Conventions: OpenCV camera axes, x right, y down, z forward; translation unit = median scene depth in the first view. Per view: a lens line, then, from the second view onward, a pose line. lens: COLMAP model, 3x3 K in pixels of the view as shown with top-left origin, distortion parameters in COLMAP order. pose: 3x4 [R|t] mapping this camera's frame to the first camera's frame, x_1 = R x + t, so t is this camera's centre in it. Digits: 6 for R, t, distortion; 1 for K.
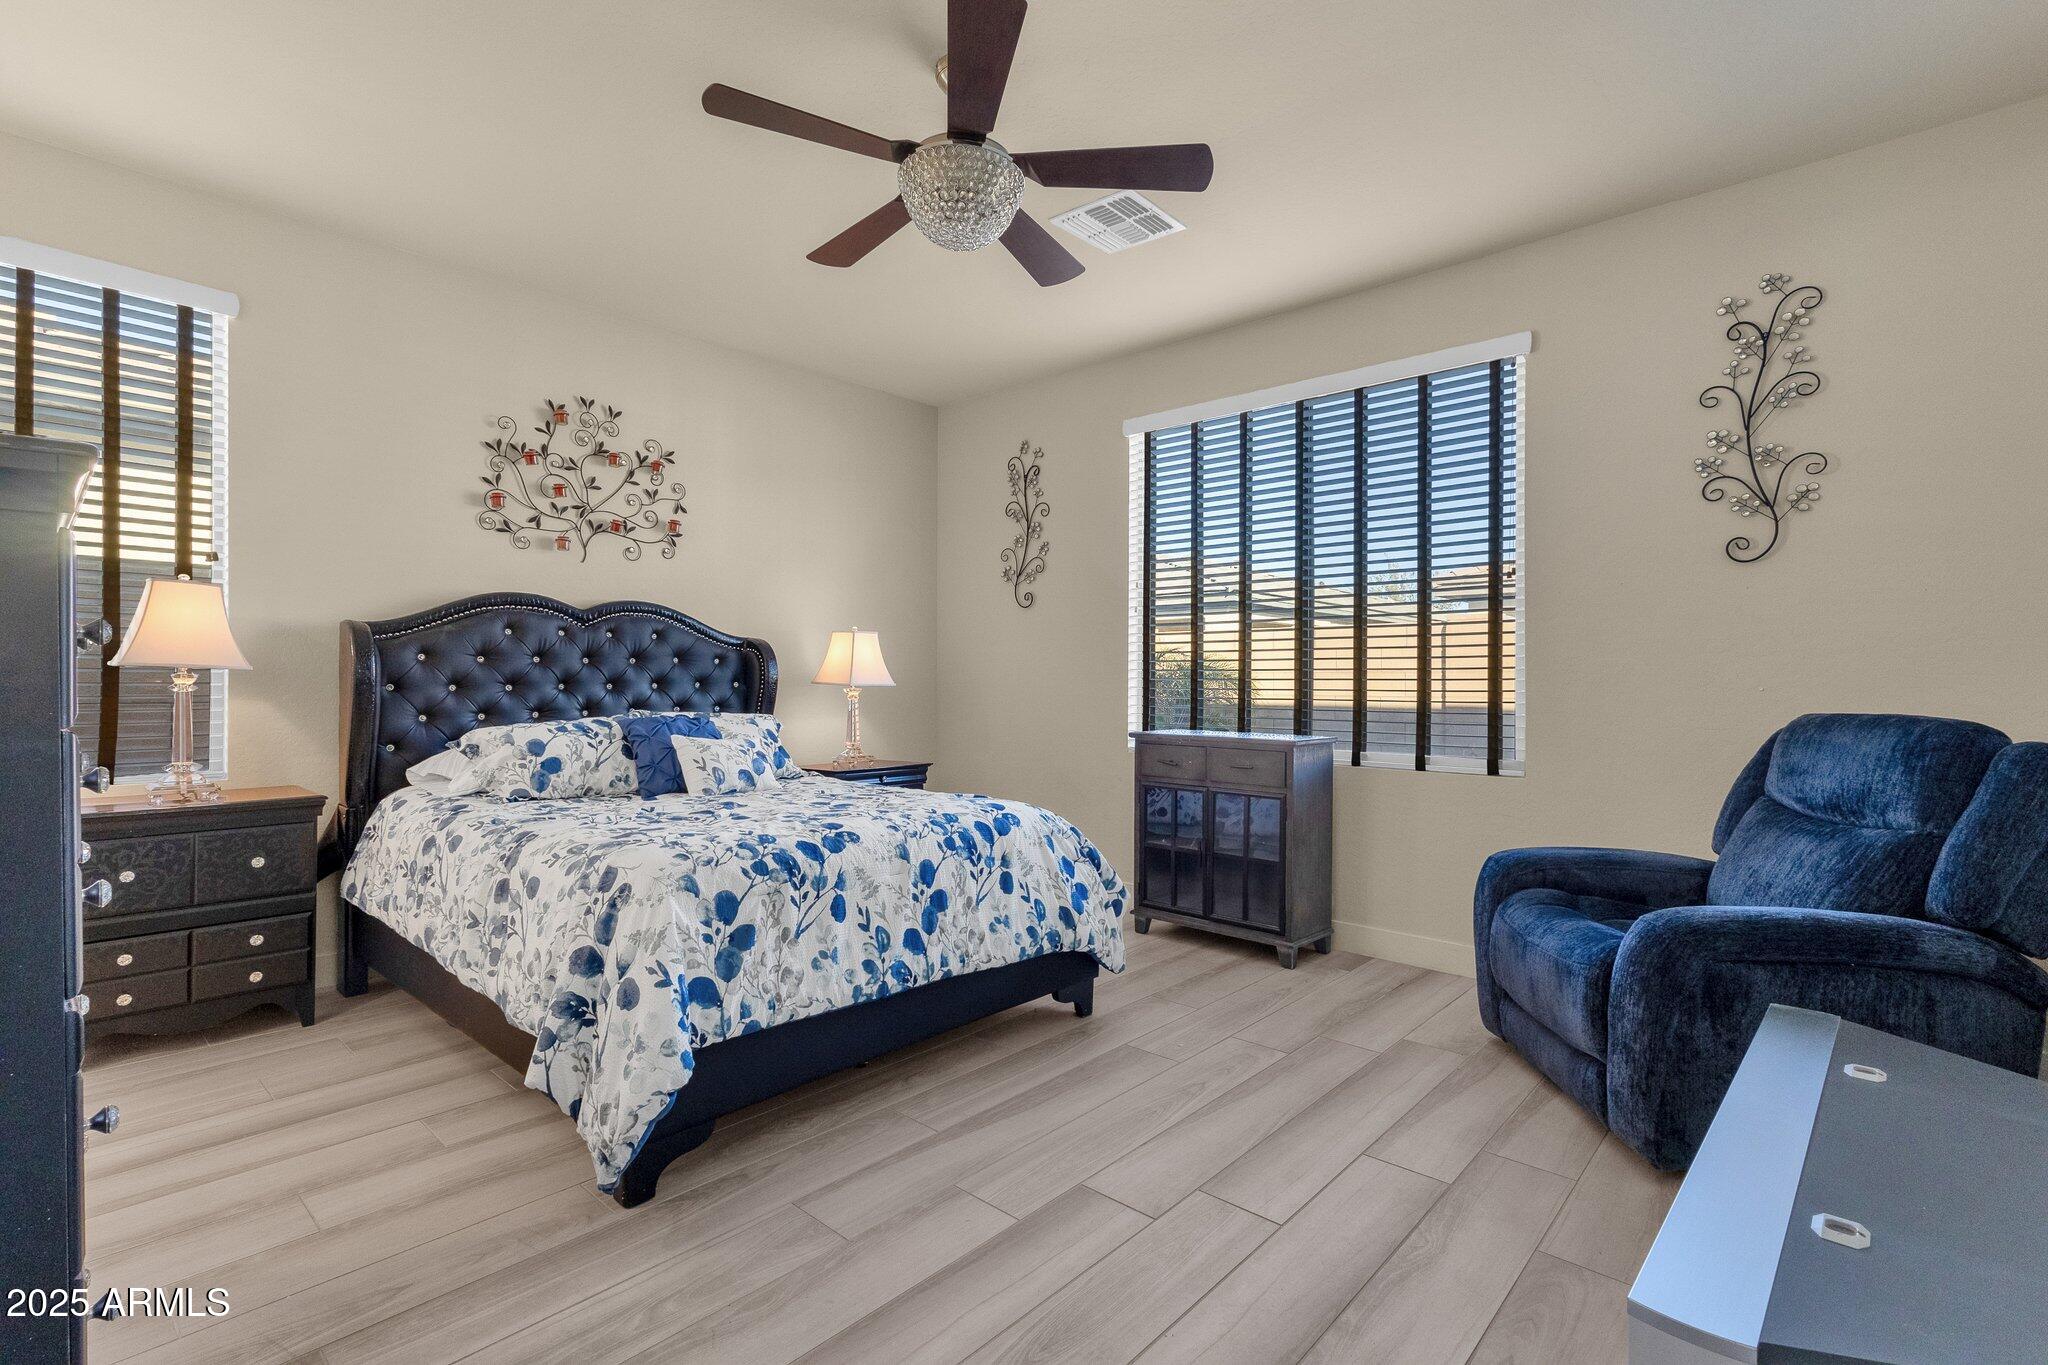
lens RADIAL K [[938.9, 0, 1018.1], [0, 938.9, 680.5], [0, 0, 1]] dist [0.001515, 0.000454]
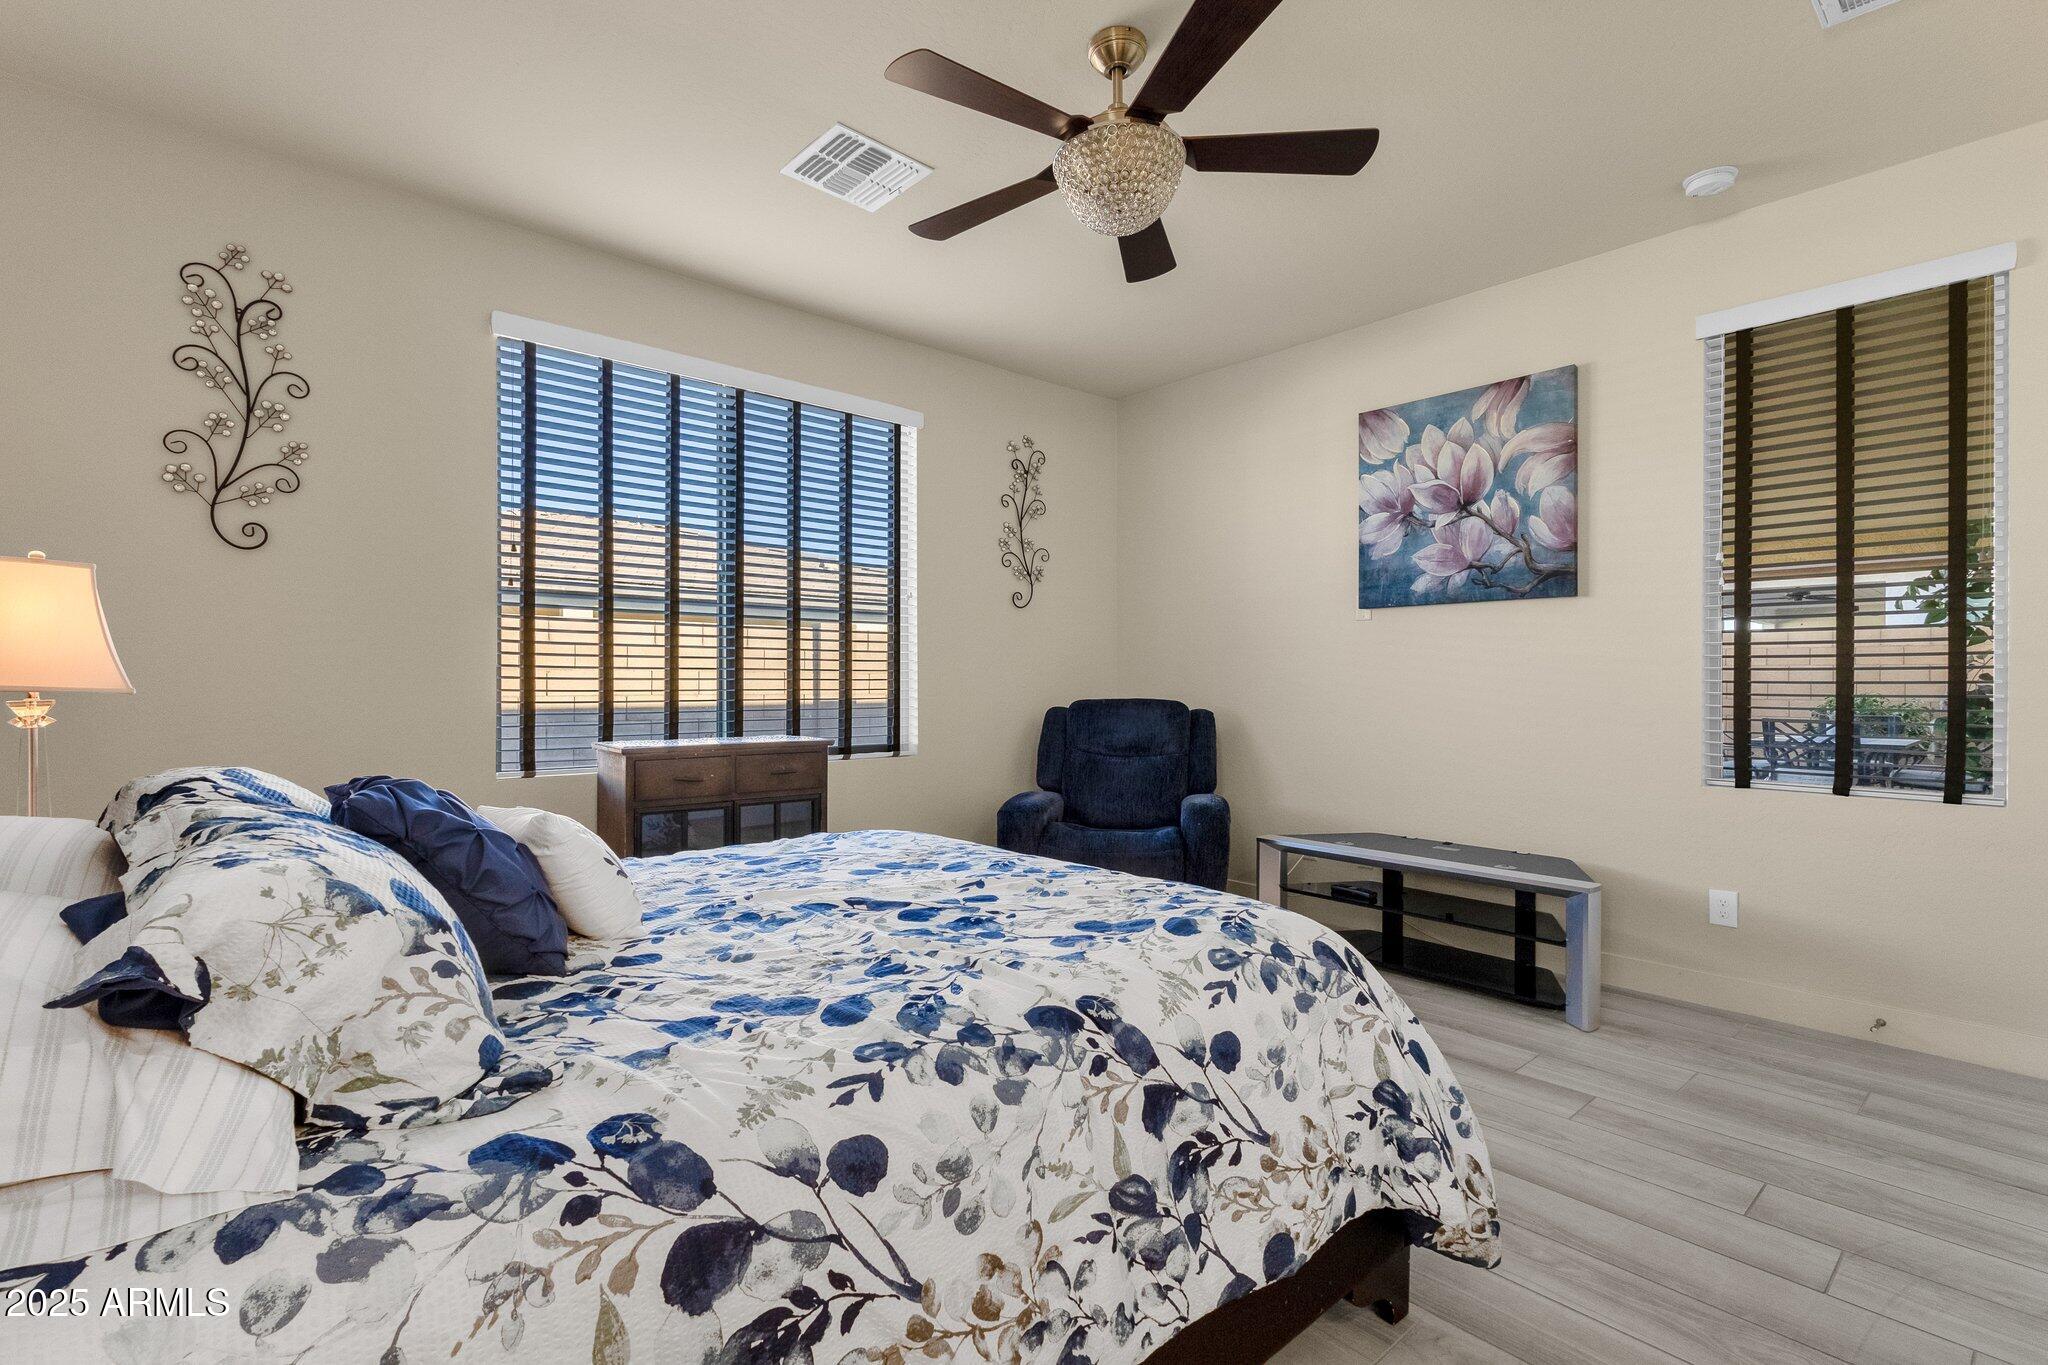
lens RADIAL K [[938.9, 0, 1018.1], [0, 938.9, 680.5], [0, 0, 1]] dist [0.001515, 0.000454]
pose [[0.109736, -0.000793, 0.993960, -0.626465], [-0.001496, 0.999998, 0.000963, -0.001150], [-0.993960, -0.001593, 0.109735, 0.611899]]
